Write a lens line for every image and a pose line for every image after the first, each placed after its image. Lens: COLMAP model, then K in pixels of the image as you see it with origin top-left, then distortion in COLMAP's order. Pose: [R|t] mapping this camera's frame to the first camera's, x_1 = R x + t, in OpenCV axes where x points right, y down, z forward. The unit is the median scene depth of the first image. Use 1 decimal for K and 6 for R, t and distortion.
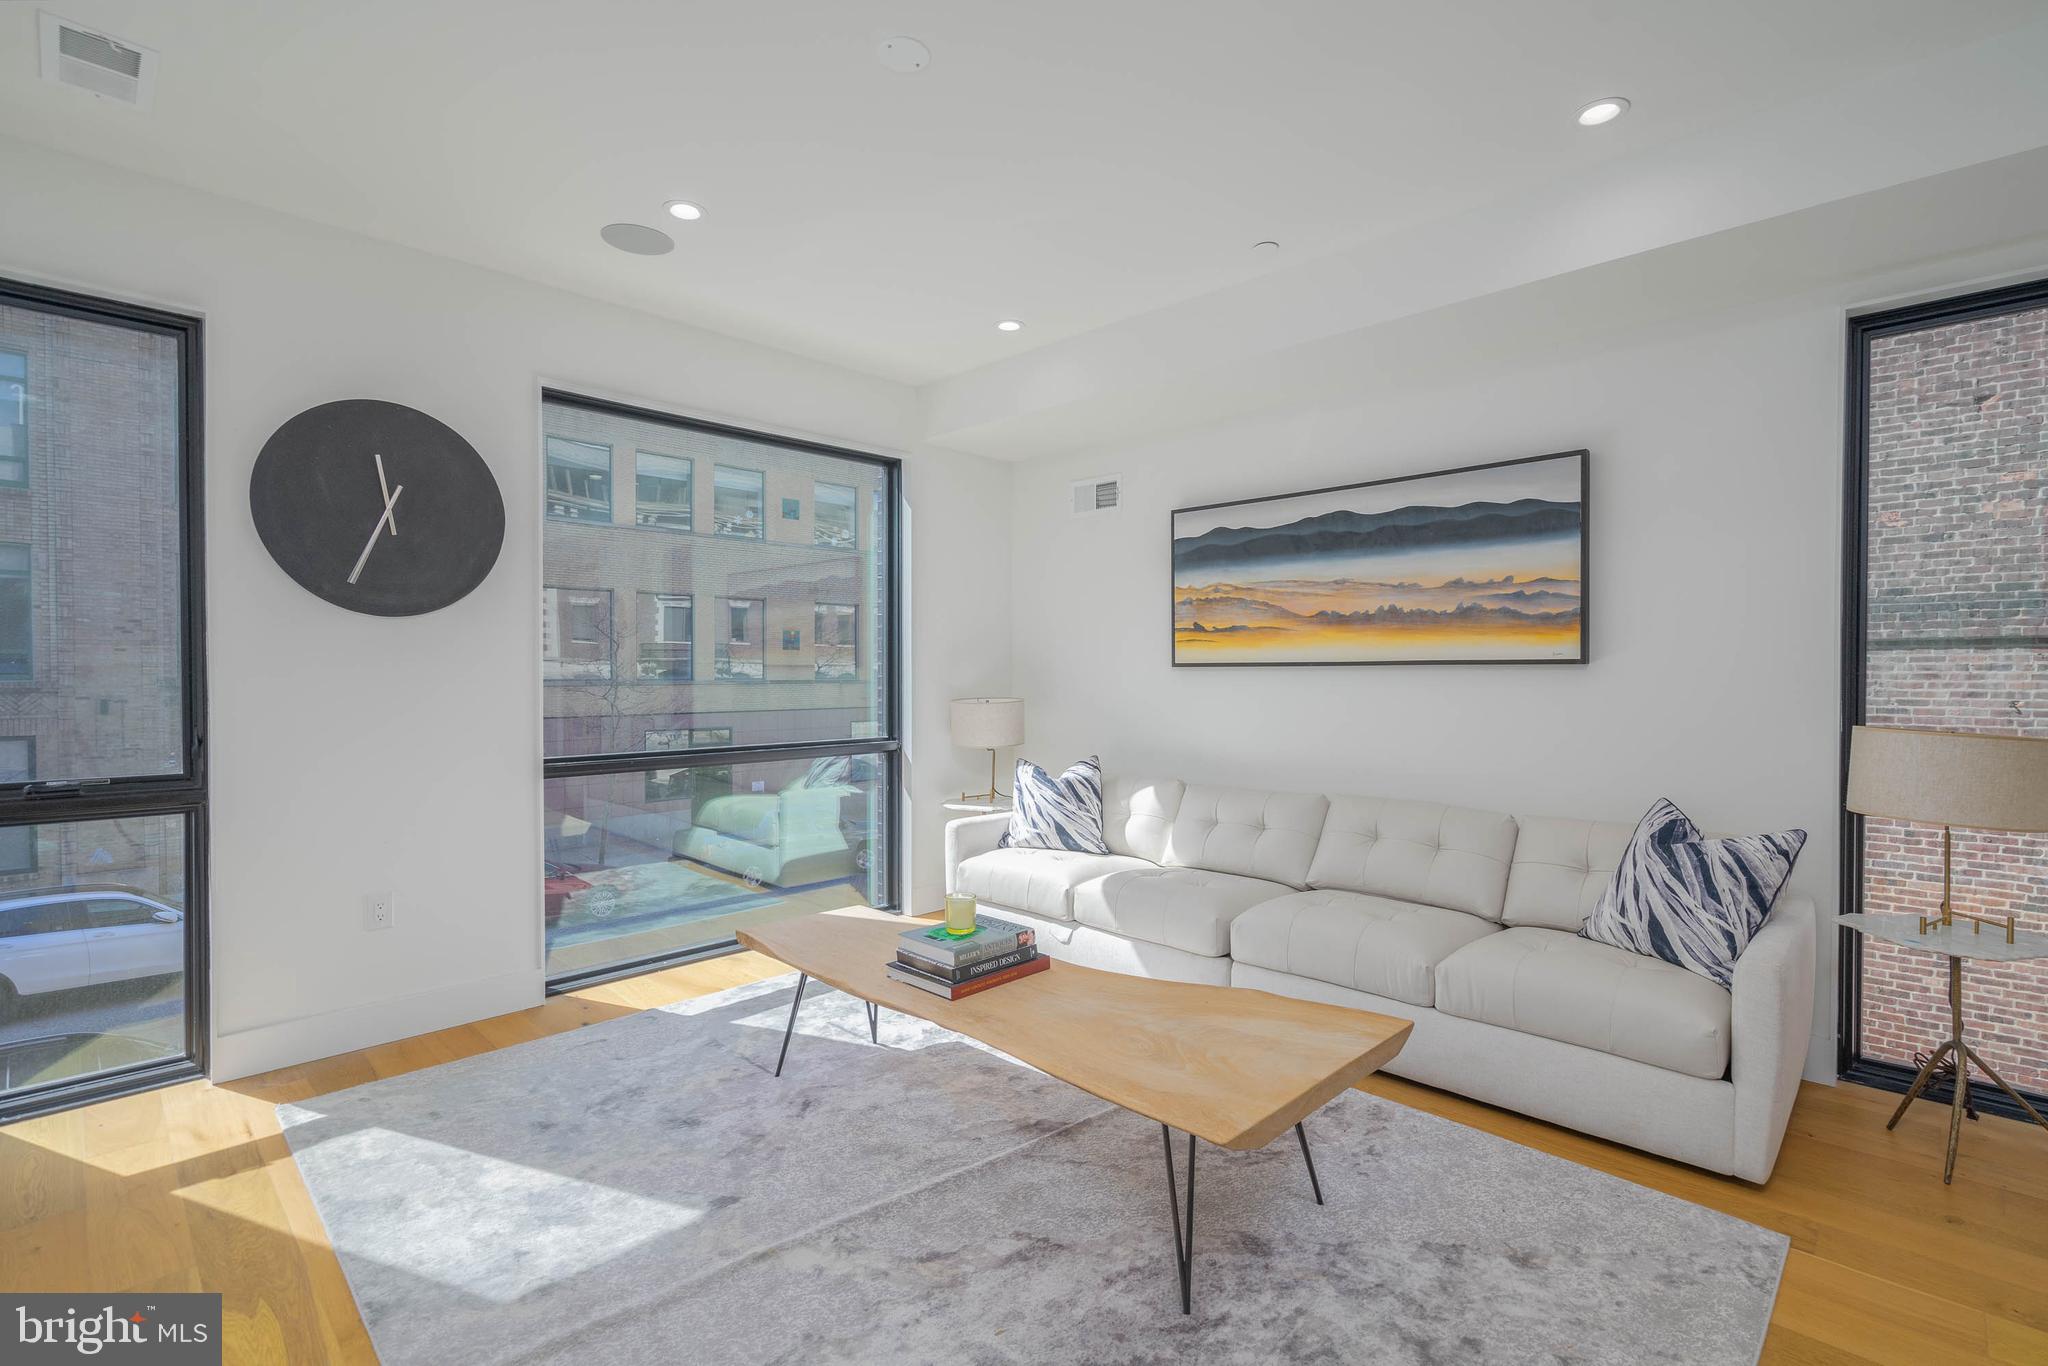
lens RADIAL K [[931.9, 0, 1034.0], [0, 931.9, 684.5], [0, 0, 1]] dist [-0.006422, 0.004886]
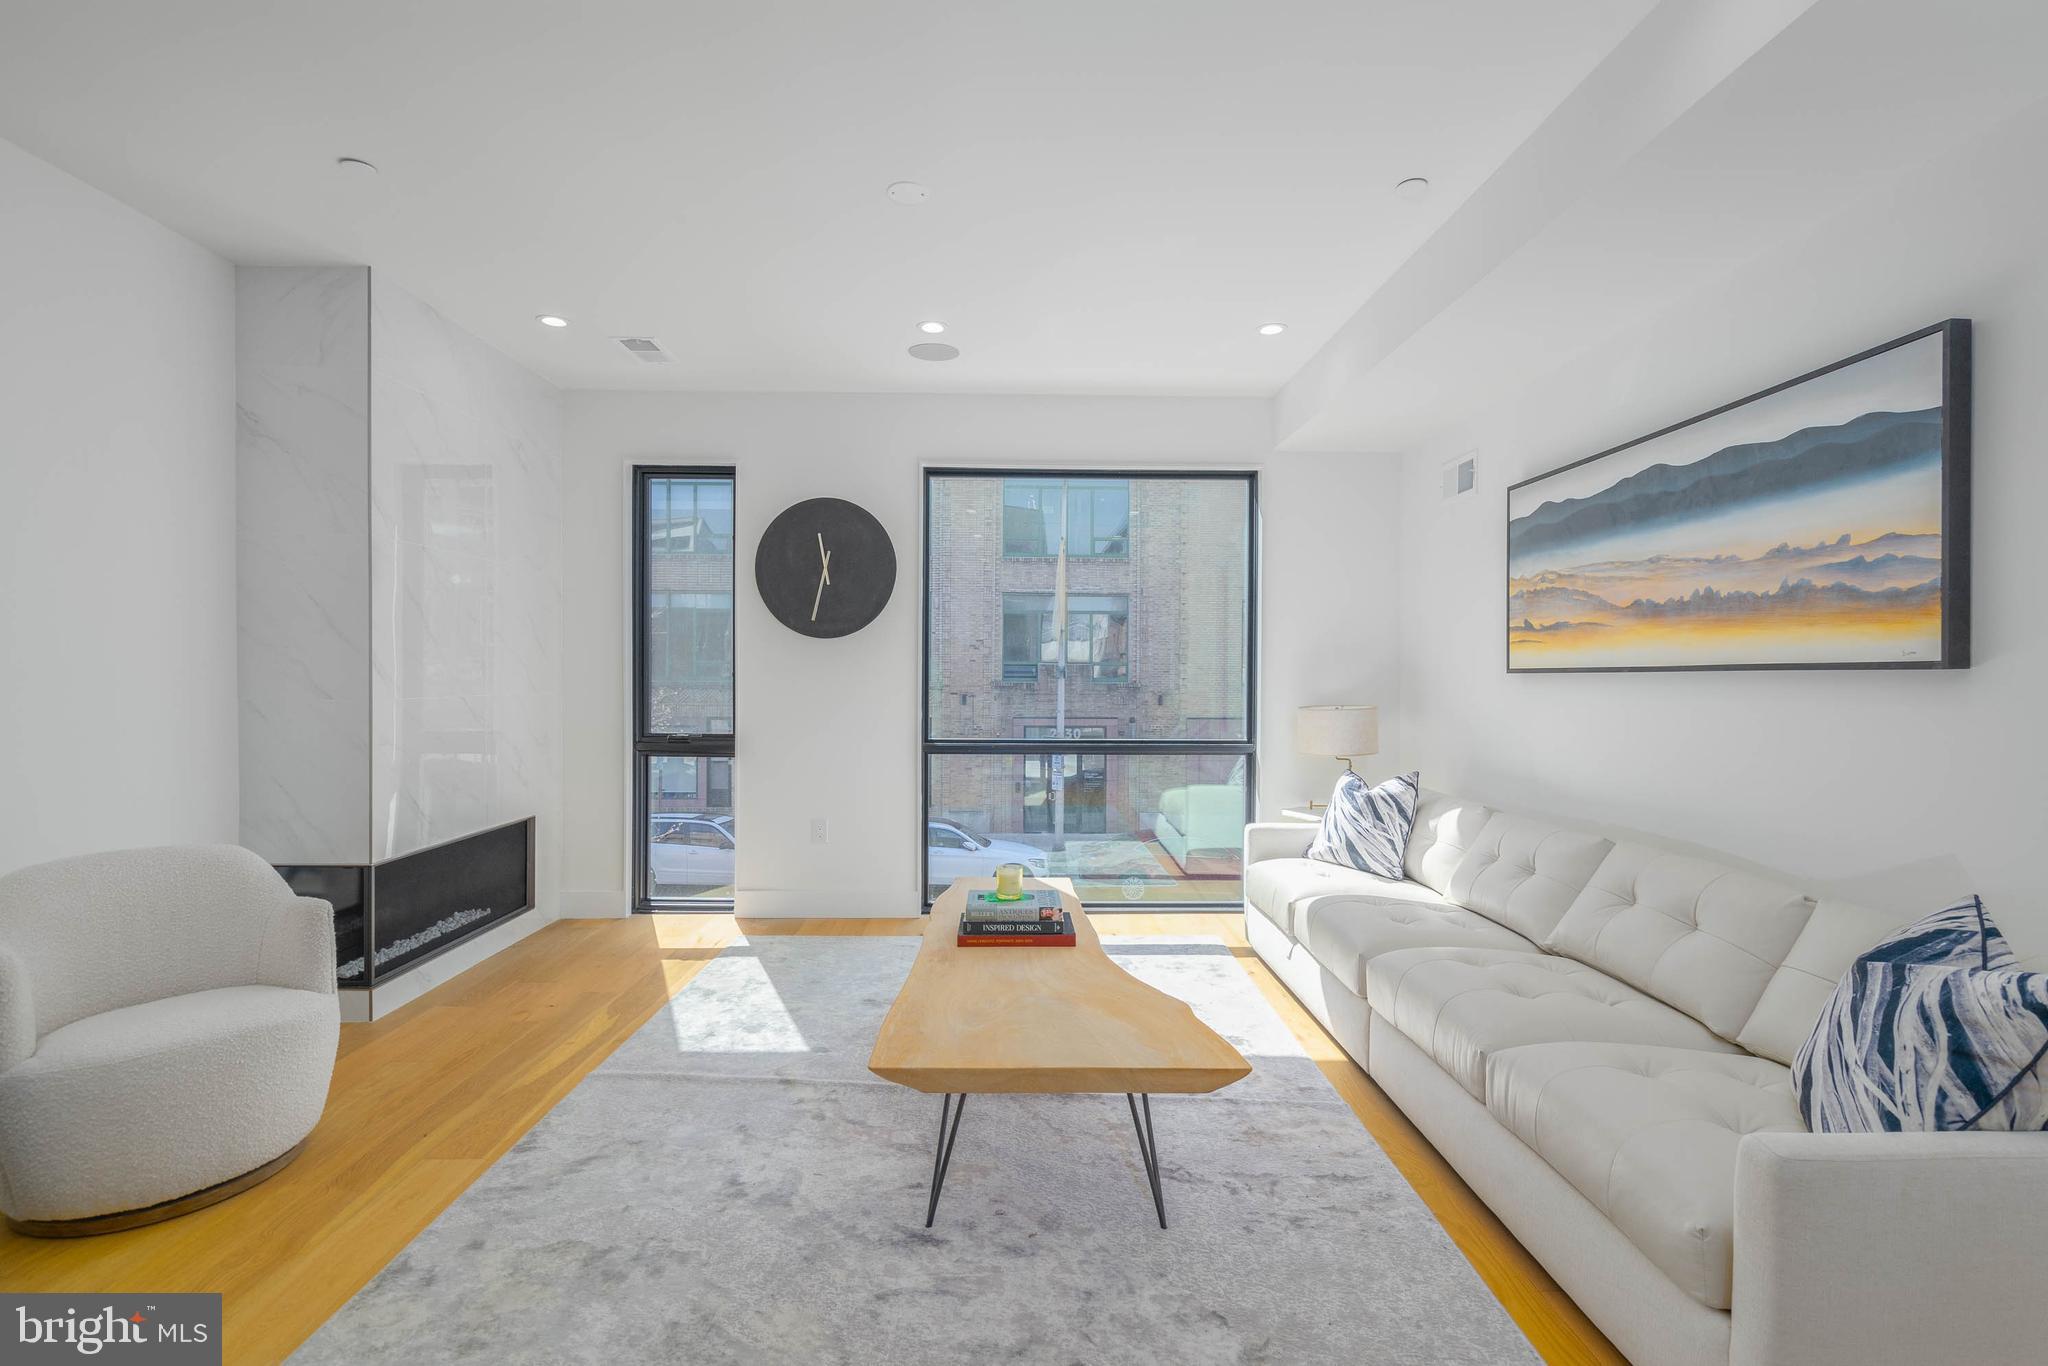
lens RADIAL K [[931.9, 0, 1028.0], [0, 931.9, 686.3], [0, 0, 1]] dist [-0.006422, 0.004886]
pose [[0.714867, 0.012459, -0.699149, 0.469639], [-0.016314, 0.999866, 0.001137, -0.001224], [0.699070, 0.010593, 0.714975, 0.109904]]
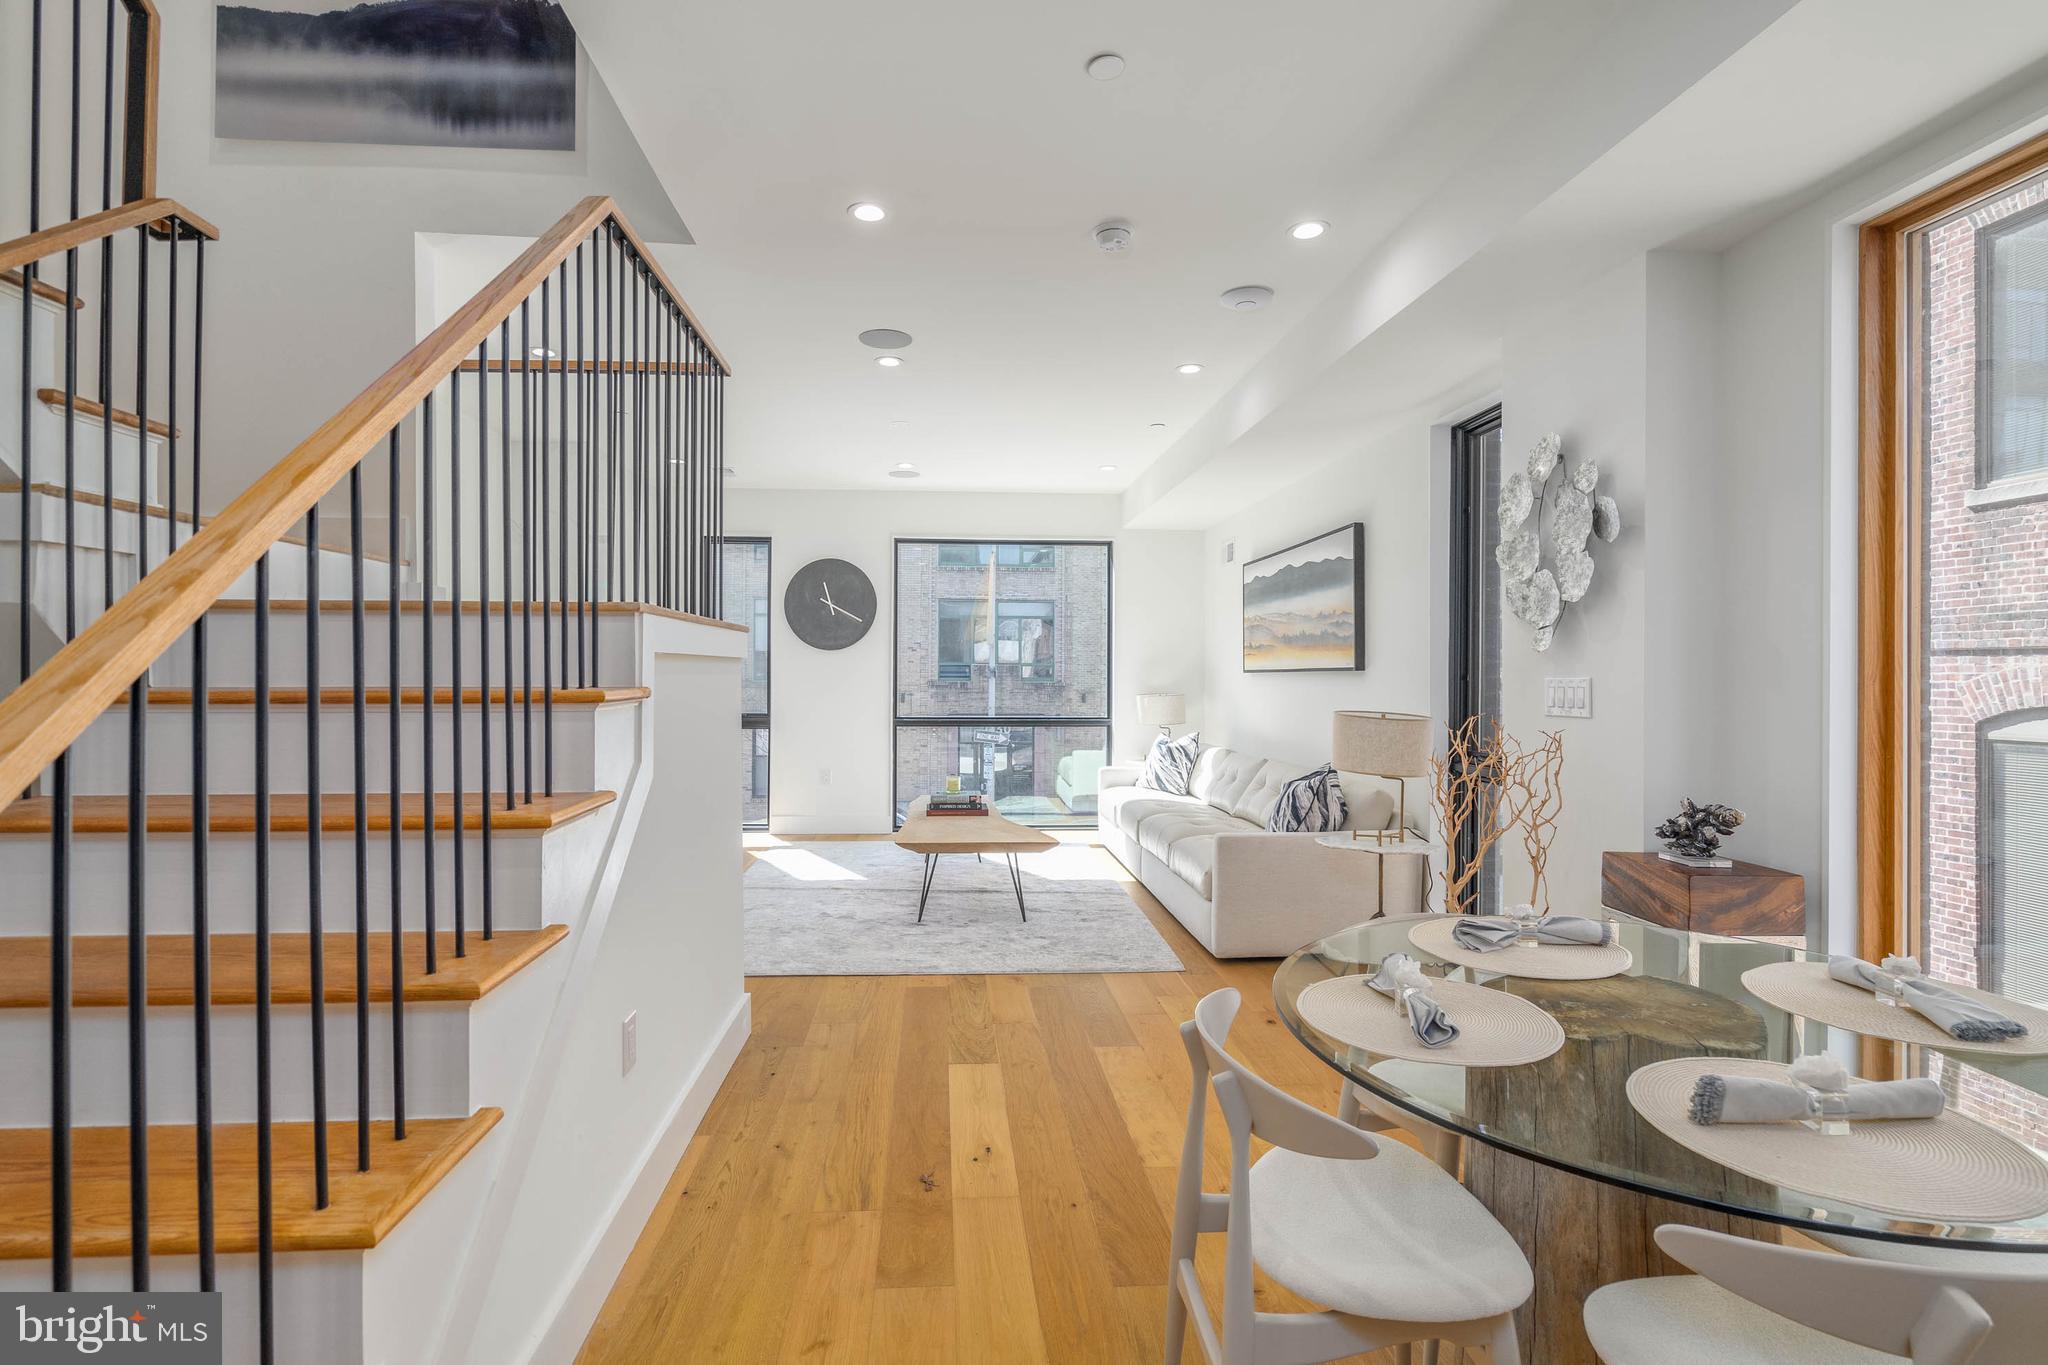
lens RADIAL K [[931.9, 0, 1004.8], [0, 931.9, 671.8], [0, 0, 1]] dist [-0.006422, 0.004886]
pose [[0.746457, 0.001134, -0.665433, 0.915873], [-0.015116, 0.999769, -0.015252, 0.007616], [0.665262, 0.021443, 0.746302, -0.350756]]
